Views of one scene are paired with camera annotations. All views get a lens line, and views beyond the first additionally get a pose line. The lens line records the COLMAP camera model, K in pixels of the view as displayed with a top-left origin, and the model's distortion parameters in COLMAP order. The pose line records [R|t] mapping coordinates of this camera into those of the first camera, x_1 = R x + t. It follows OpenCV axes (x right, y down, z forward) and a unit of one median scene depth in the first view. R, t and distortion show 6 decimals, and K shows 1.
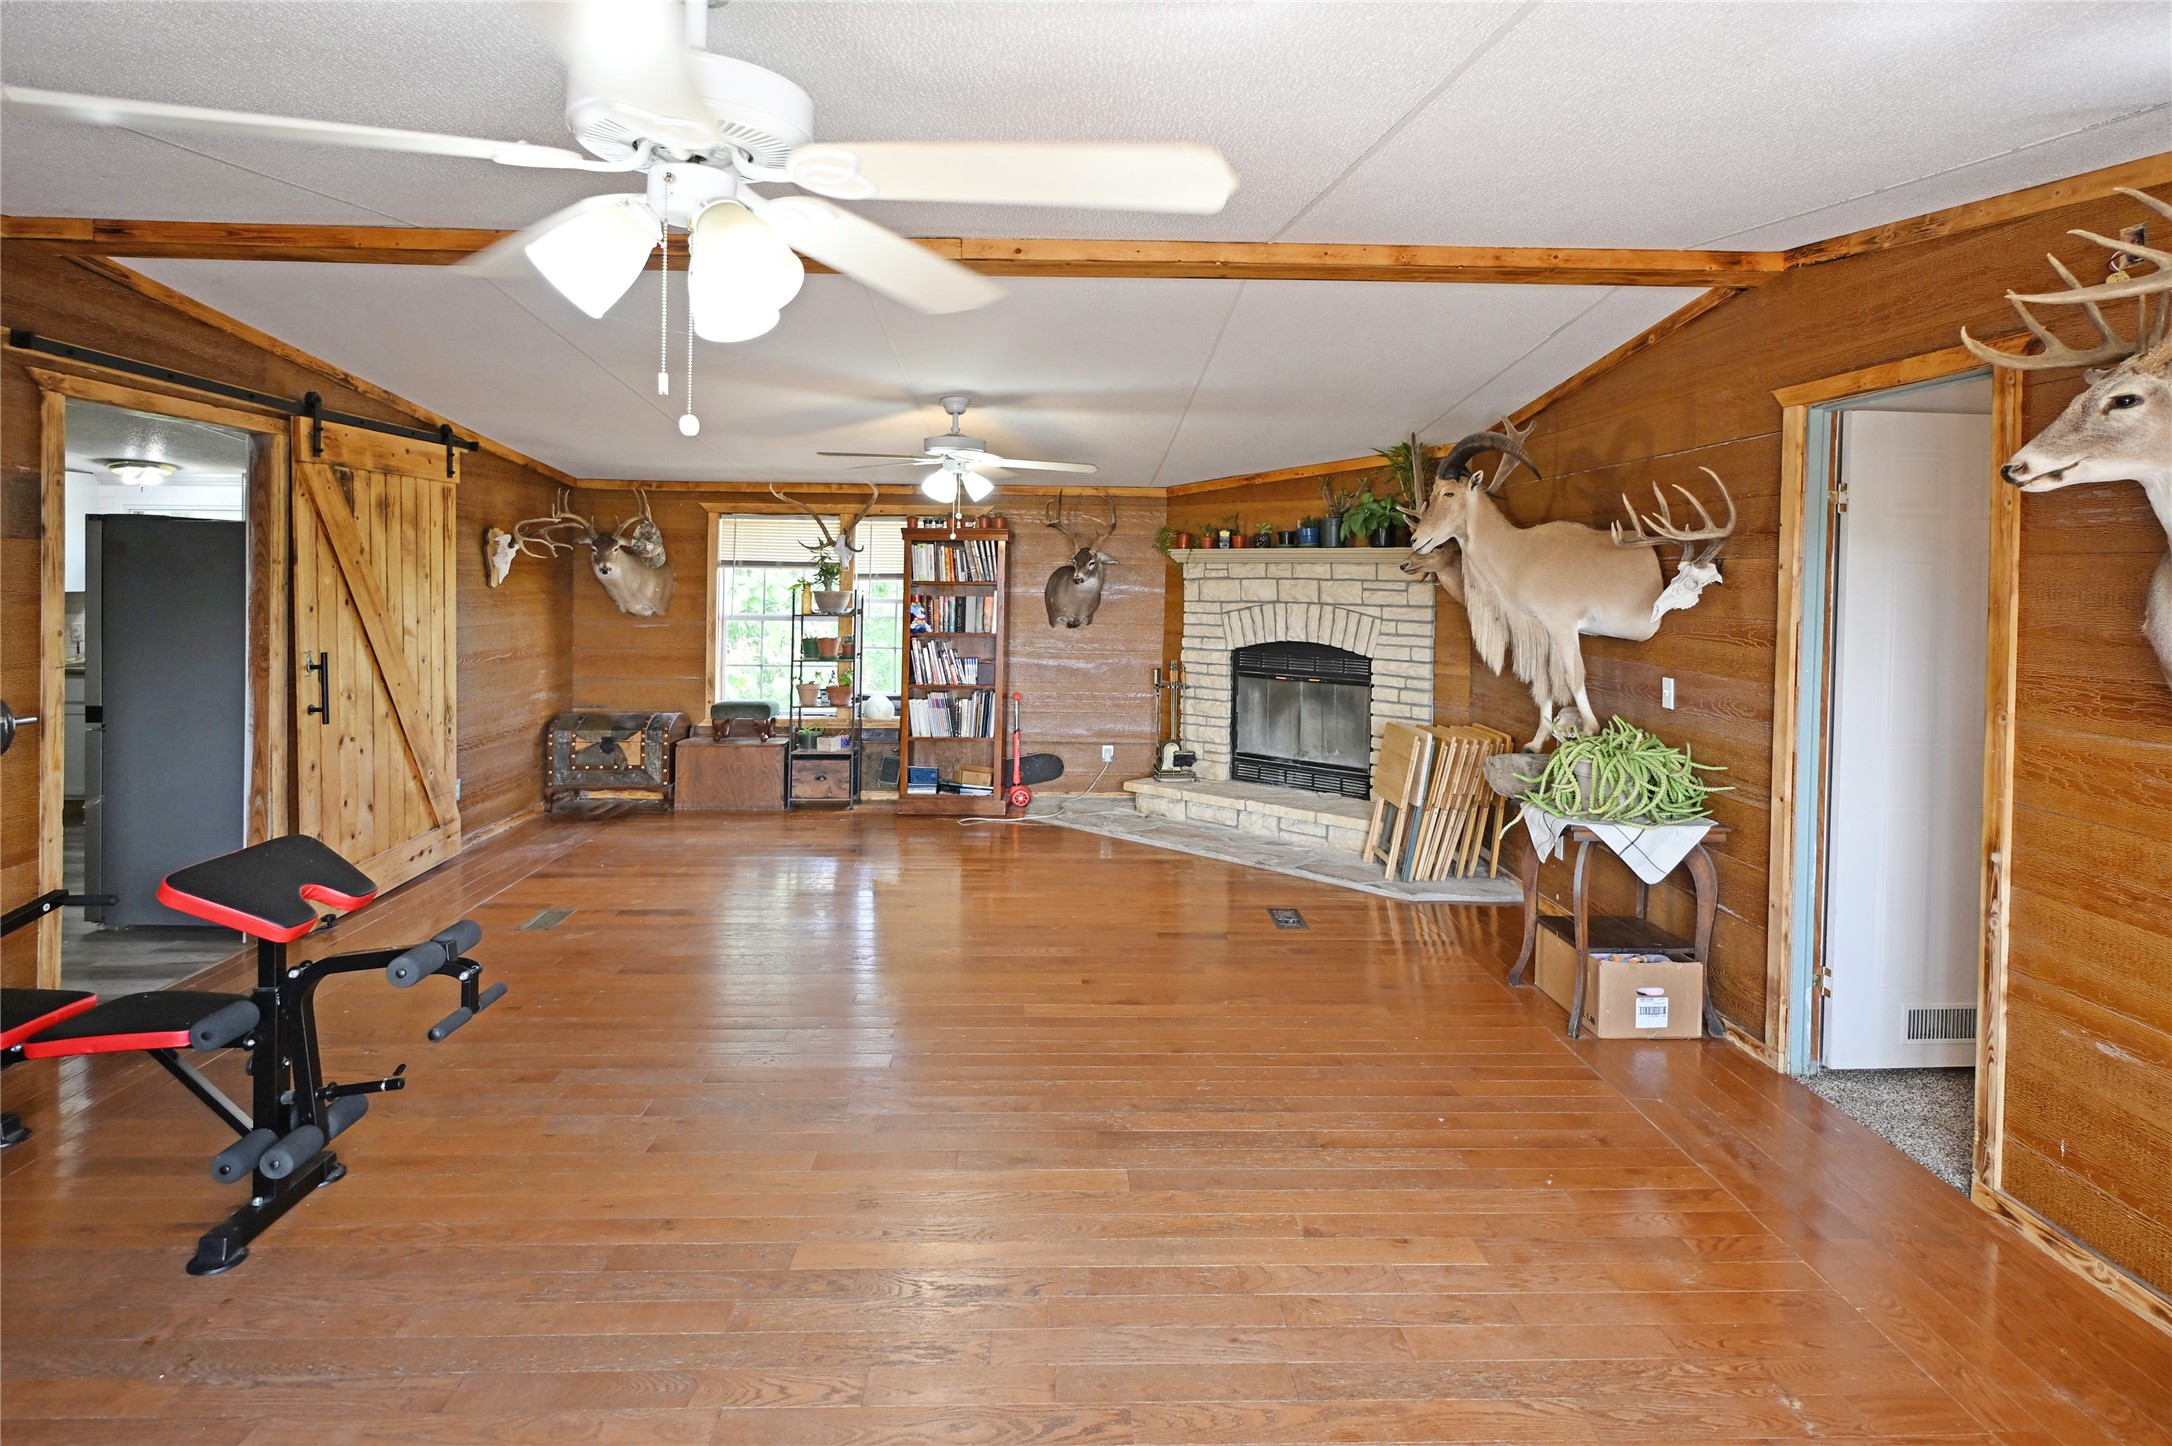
lens RADIAL K [[1245.4, 0, 1084.2], [0, 1245.4, 711.5], [0, 0, 1]] dist [-0.017495, -0.000187]
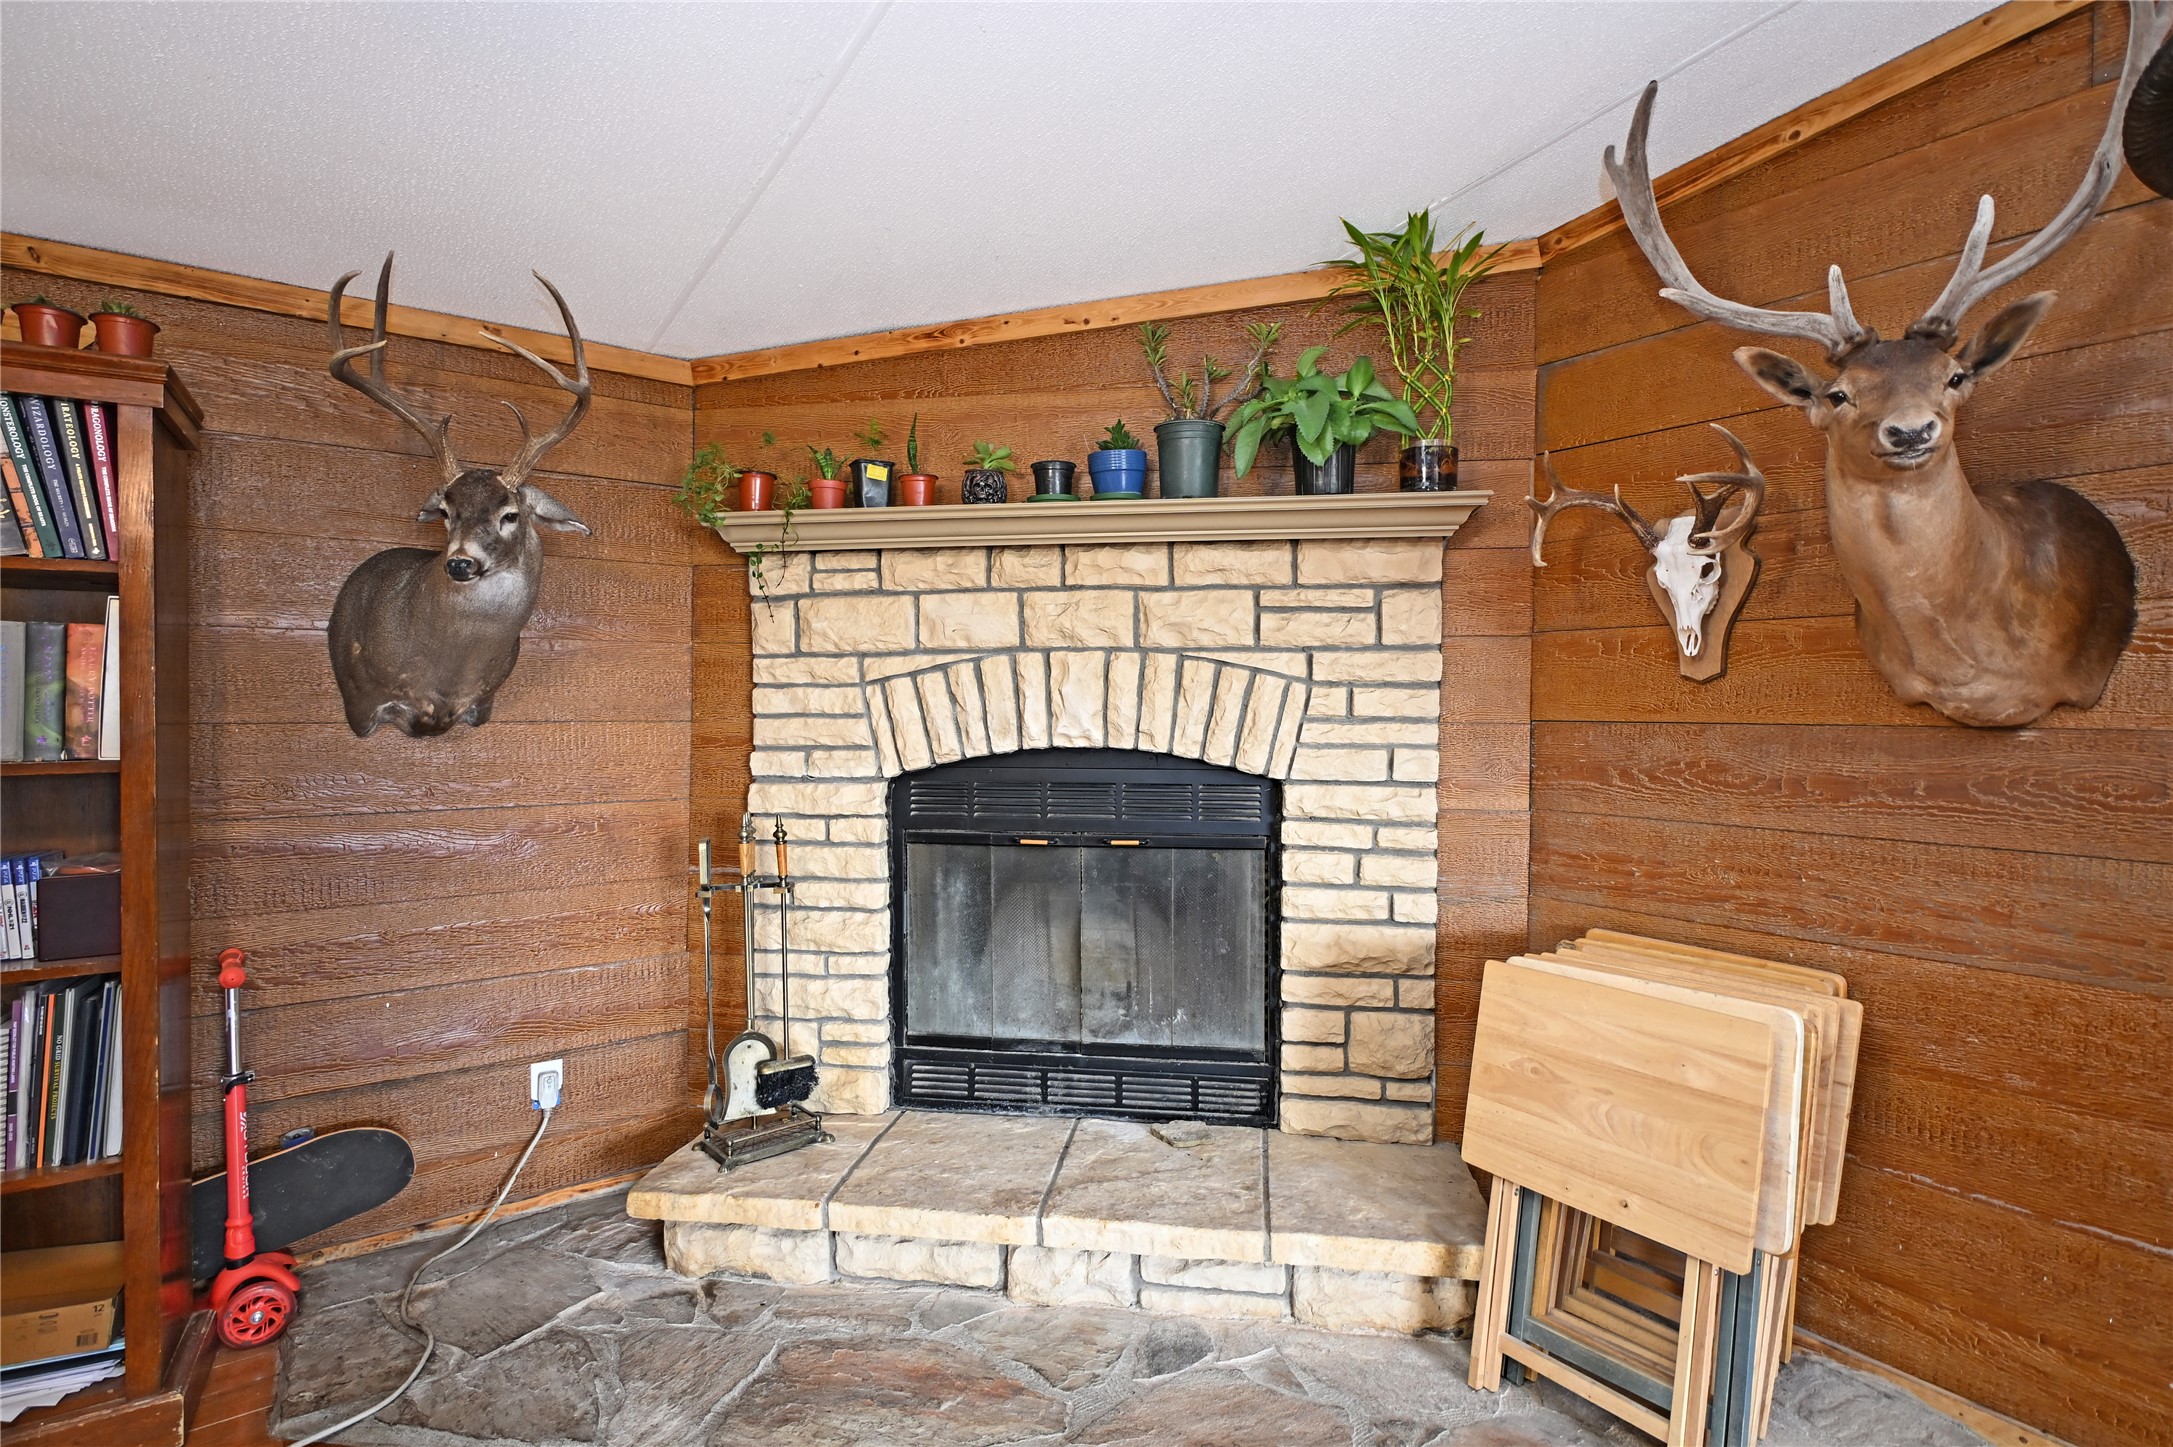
lens RADIAL K [[1245.9, 0, 1084.7], [0, 1245.9, 712.0], [0, 0, 1]] dist [-0.017495, -0.000187]
pose [[0.862940, -0.027241, 0.504572, -0.025481], [0.072147, 0.994958, -0.069673, -0.039146], [-0.500129, 0.096527, 0.860554, 0.647225]]
